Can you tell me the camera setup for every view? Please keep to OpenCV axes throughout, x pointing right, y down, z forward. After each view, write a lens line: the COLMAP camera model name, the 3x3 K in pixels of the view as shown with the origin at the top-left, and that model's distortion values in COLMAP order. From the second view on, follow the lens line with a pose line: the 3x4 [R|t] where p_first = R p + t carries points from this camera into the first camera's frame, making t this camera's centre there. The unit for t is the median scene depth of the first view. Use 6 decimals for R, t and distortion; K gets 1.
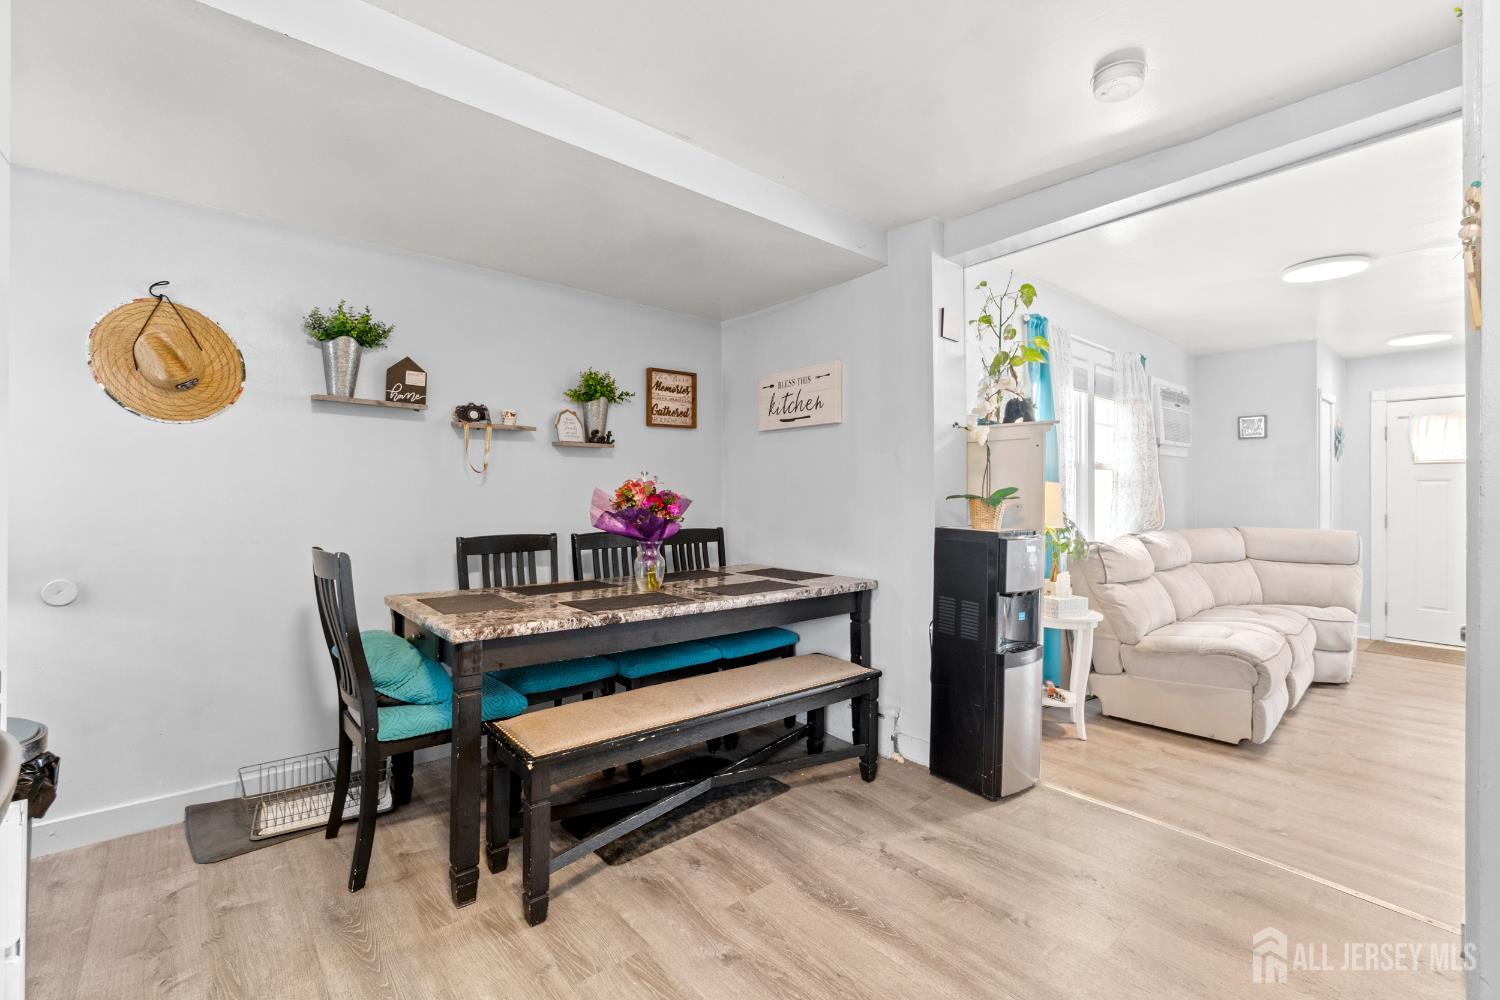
lens RADIAL K [[658.5, 0, 759.1], [0, 658.5, 494.2], [0, 0, 1]] dist [-0.002708, -0.000212]
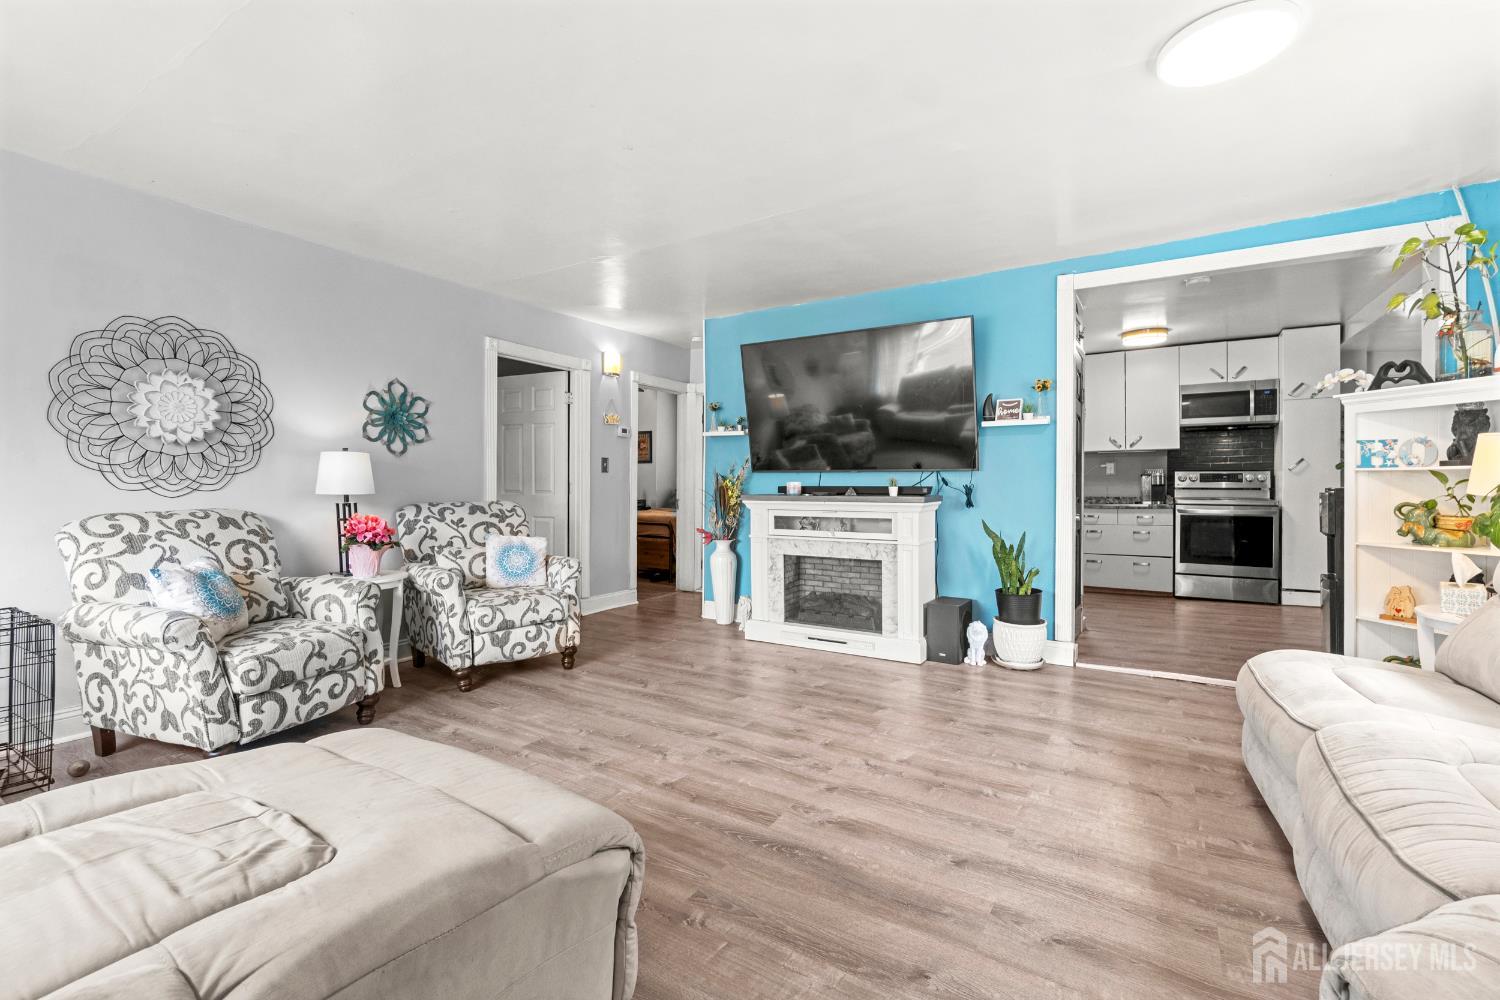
lens RADIAL K [[658.5, 0, 759.1], [0, 658.5, 494.2], [0, 0, 1]] dist [-0.002708, -0.000212]
pose [[-0.948273, 0.007041, -0.317378, 1.568845], [0.008805, 0.999953, -0.004123, 0.044289], [0.317334, -0.006704, -0.948290, 1.554562]]
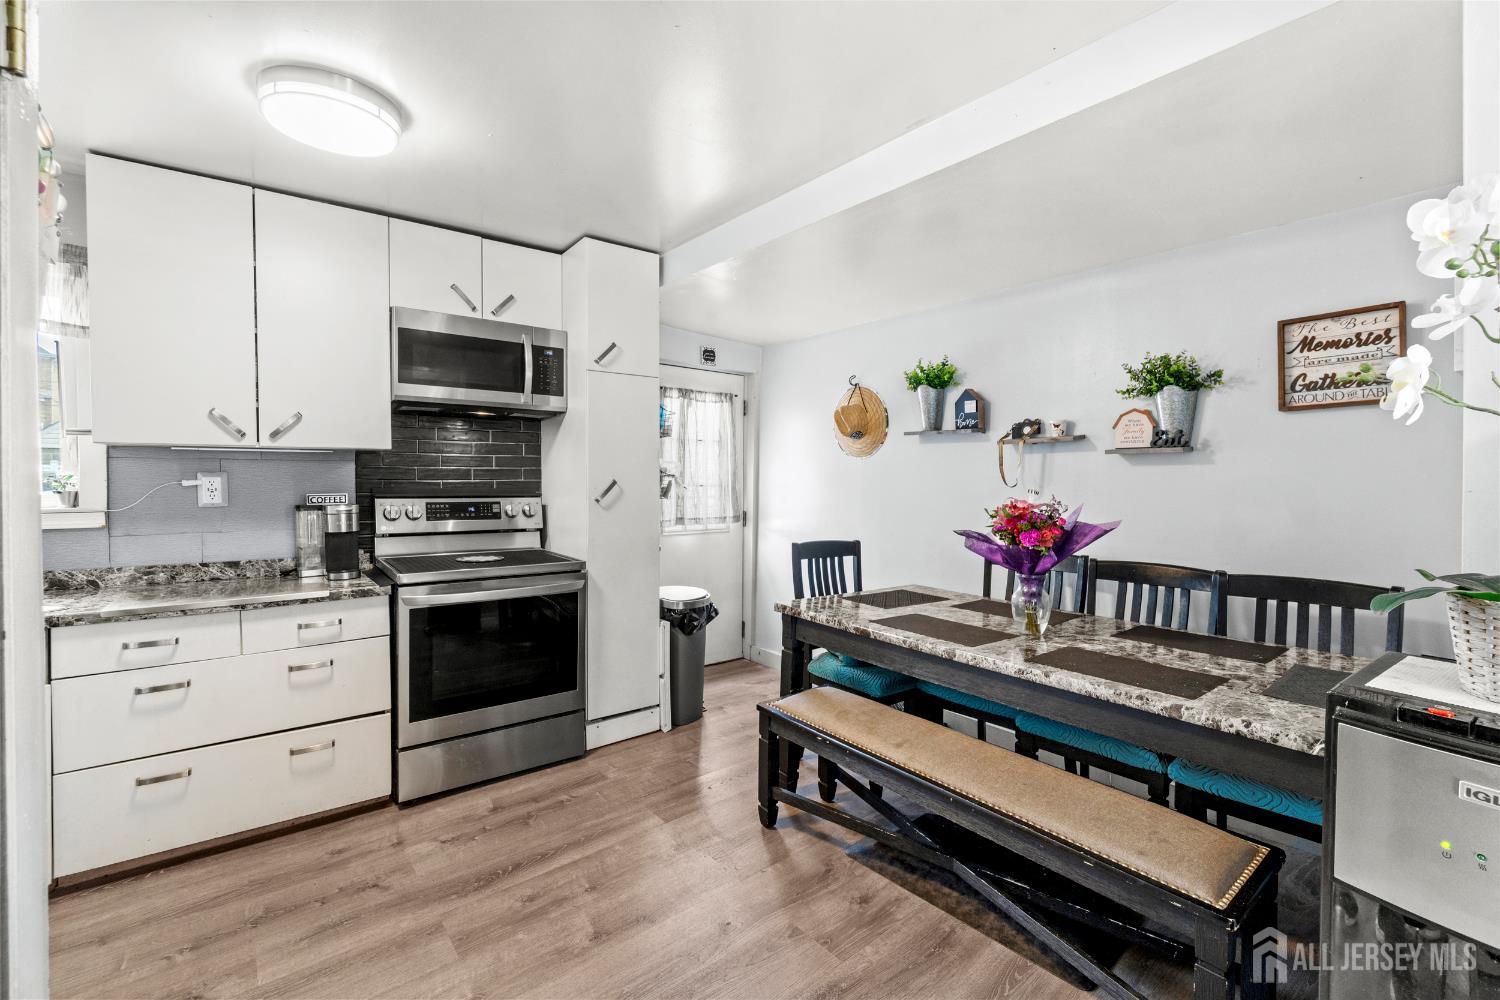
lens RADIAL K [[658.5, 0, 759.1], [0, 658.5, 494.2], [0, 0, 1]] dist [-0.002708, -0.000212]
pose [[-0.045230, 0.031342, -0.998485, 0.605184], [0.005235, 0.999501, 0.031137, -0.054412], [0.998963, -0.003819, -0.045372, 0.619432]]
